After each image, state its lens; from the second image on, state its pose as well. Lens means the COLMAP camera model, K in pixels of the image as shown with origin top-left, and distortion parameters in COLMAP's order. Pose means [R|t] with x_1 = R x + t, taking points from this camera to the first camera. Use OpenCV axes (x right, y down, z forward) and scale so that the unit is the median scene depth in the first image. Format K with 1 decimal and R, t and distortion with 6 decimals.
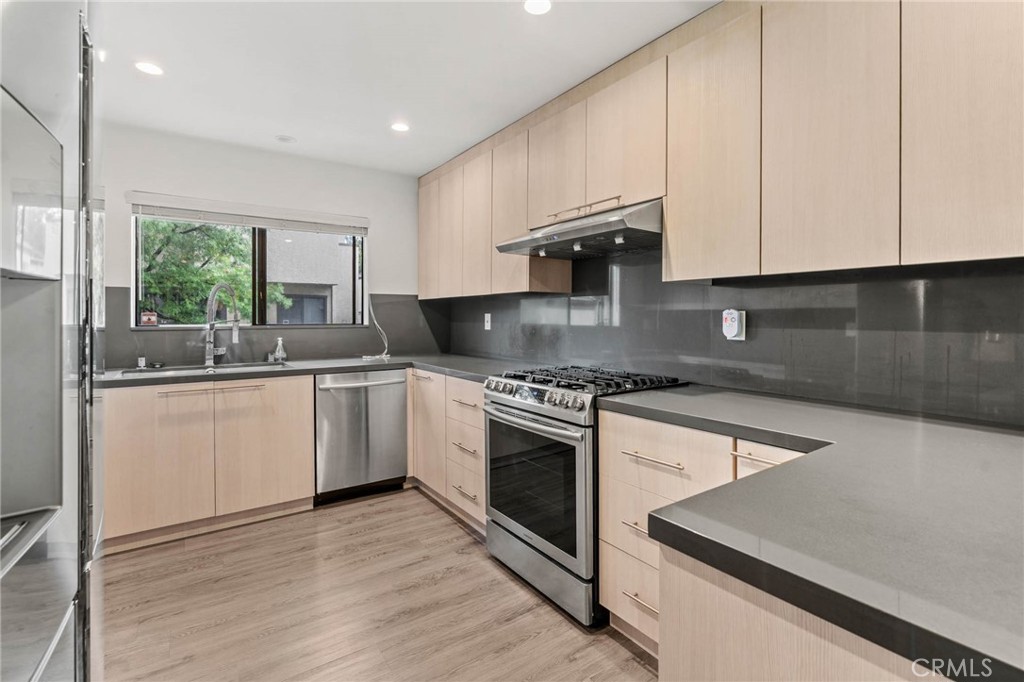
lens RADIAL K [[469.6, 0, 513.9], [0, 469.6, 320.0], [0, 0, 1]] dist [-0.014126, 0.004977]
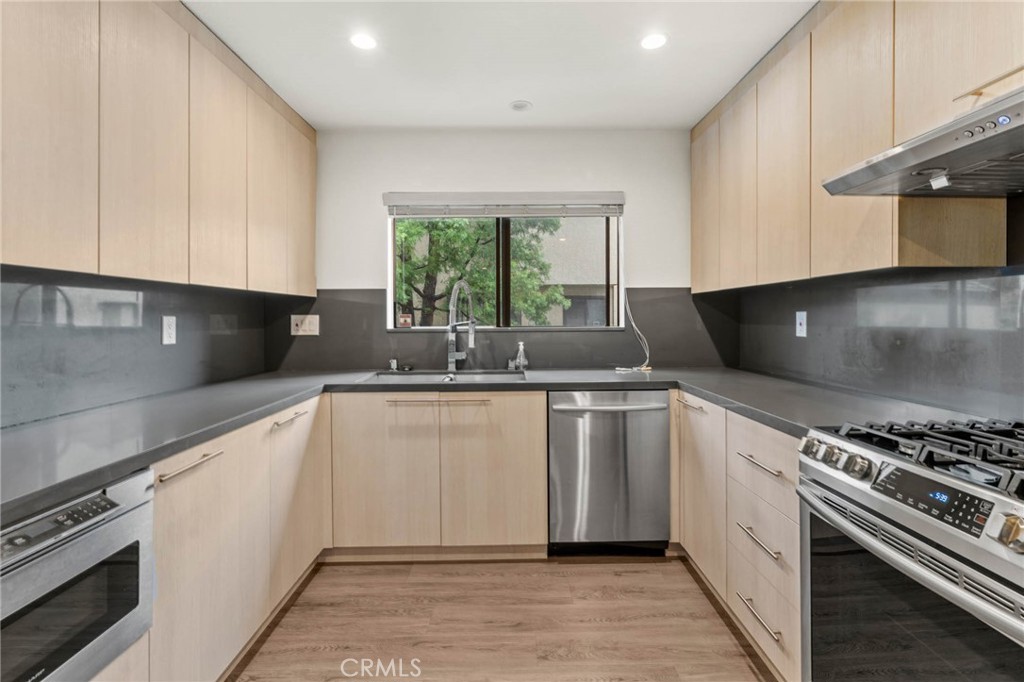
lens RADIAL K [[469.6, 0, 518.8], [0, 469.6, 320.5], [0, 0, 1]] dist [-0.014126, 0.004977]
pose [[0.831862, -0.000926, -0.554982, -0.027361], [0.000841, 1.000000, -0.000409, -0.001590], [0.554982, -0.000126, 0.831862, 0.312418]]
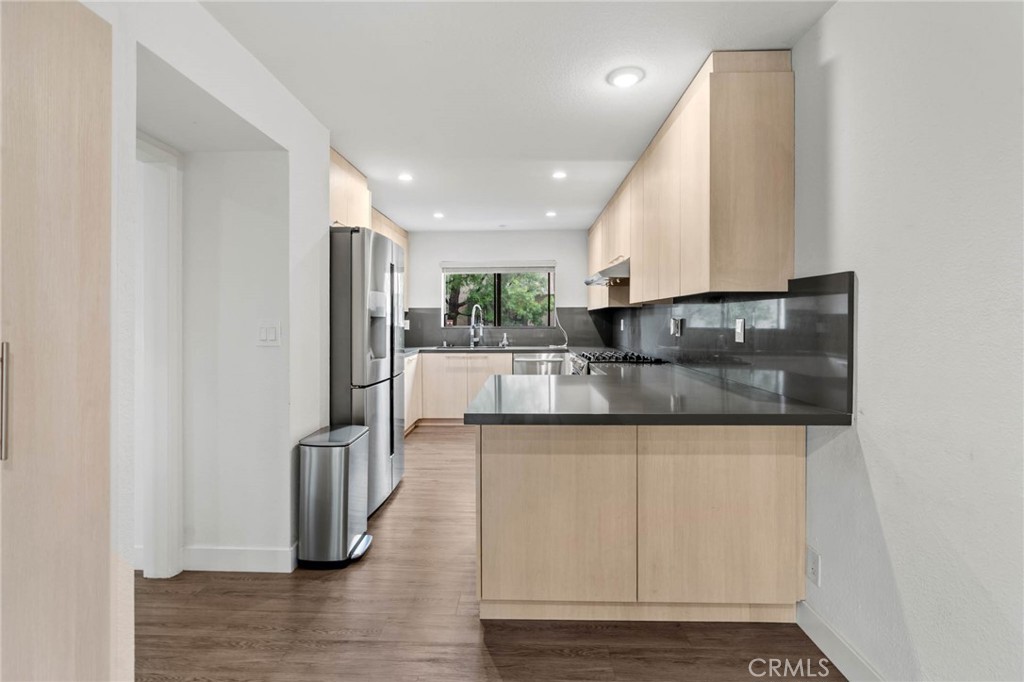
lens RADIAL K [[469.6, 0, 515.3], [0, 469.6, 322.0], [0, 0, 1]] dist [-0.014126, 0.004977]
pose [[0.804822, 0.000017, -0.593516, 0.680843], [-0.001859, 0.999995, -0.002492, -0.001677], [0.593513, 0.003109, 0.804818, -0.488829]]
